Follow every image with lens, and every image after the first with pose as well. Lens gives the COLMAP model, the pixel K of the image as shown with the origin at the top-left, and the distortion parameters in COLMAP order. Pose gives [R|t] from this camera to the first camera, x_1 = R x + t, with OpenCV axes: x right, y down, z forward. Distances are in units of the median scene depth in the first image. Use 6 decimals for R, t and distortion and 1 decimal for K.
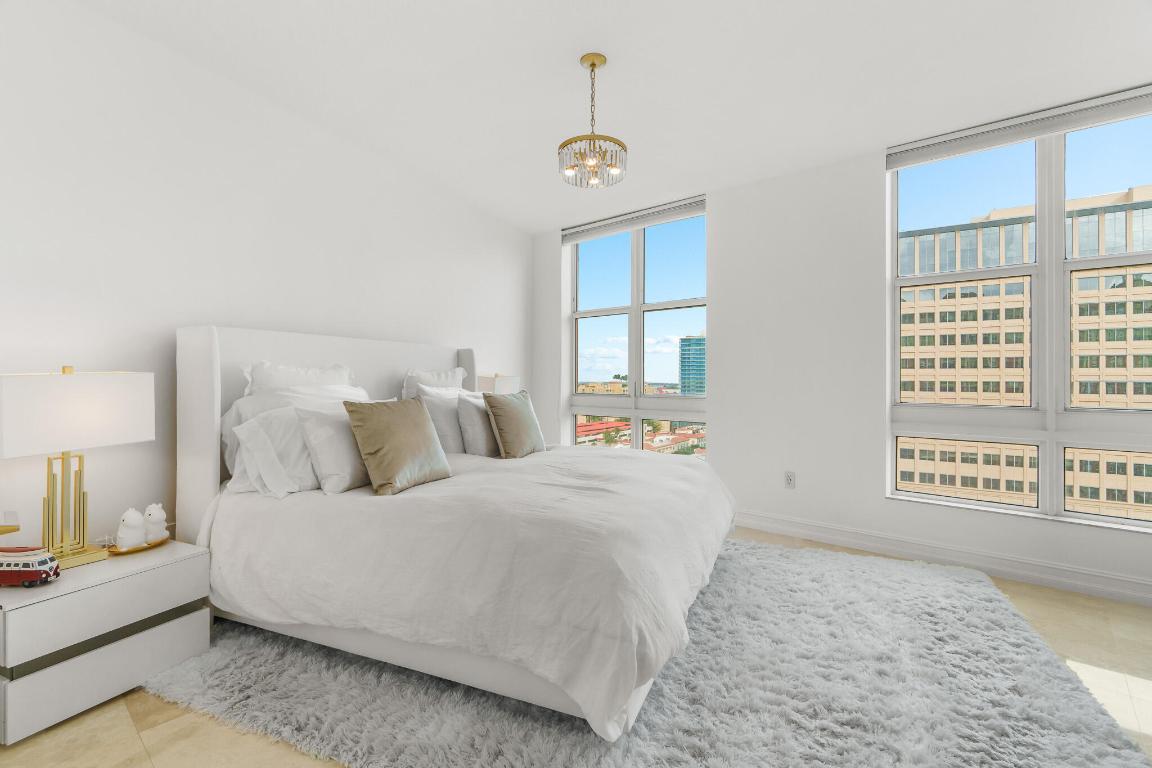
lens RADIAL K [[528.8, 0, 585.9], [0, 528.8, 372.6], [0, 0, 1]] dist [-0.004179, 0.000975]
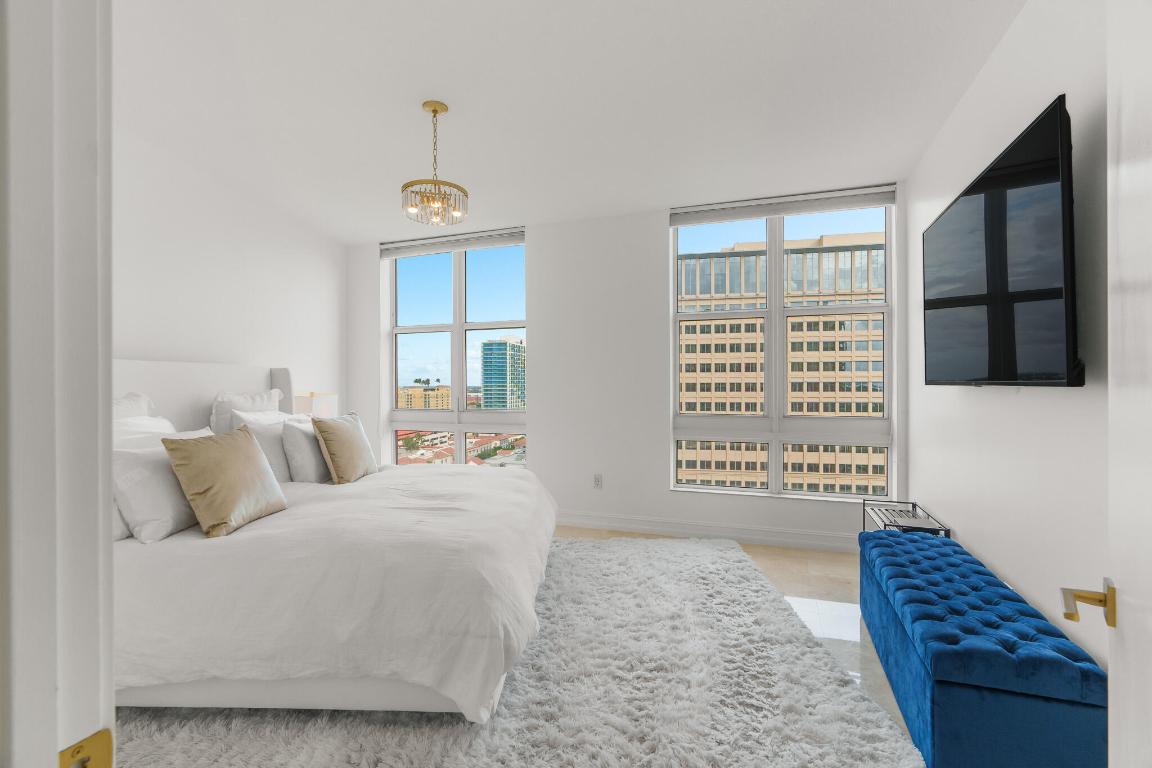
lens RADIAL K [[528.8, 0, 585.9], [0, 528.8, 372.6], [0, 0, 1]] dist [-0.004179, 0.000975]
pose [[0.928090, -0.001433, 0.372352, -0.125356], [0.000869, 0.999998, 0.001681, -0.066212], [-0.372354, -0.001237, 0.928090, -0.132572]]
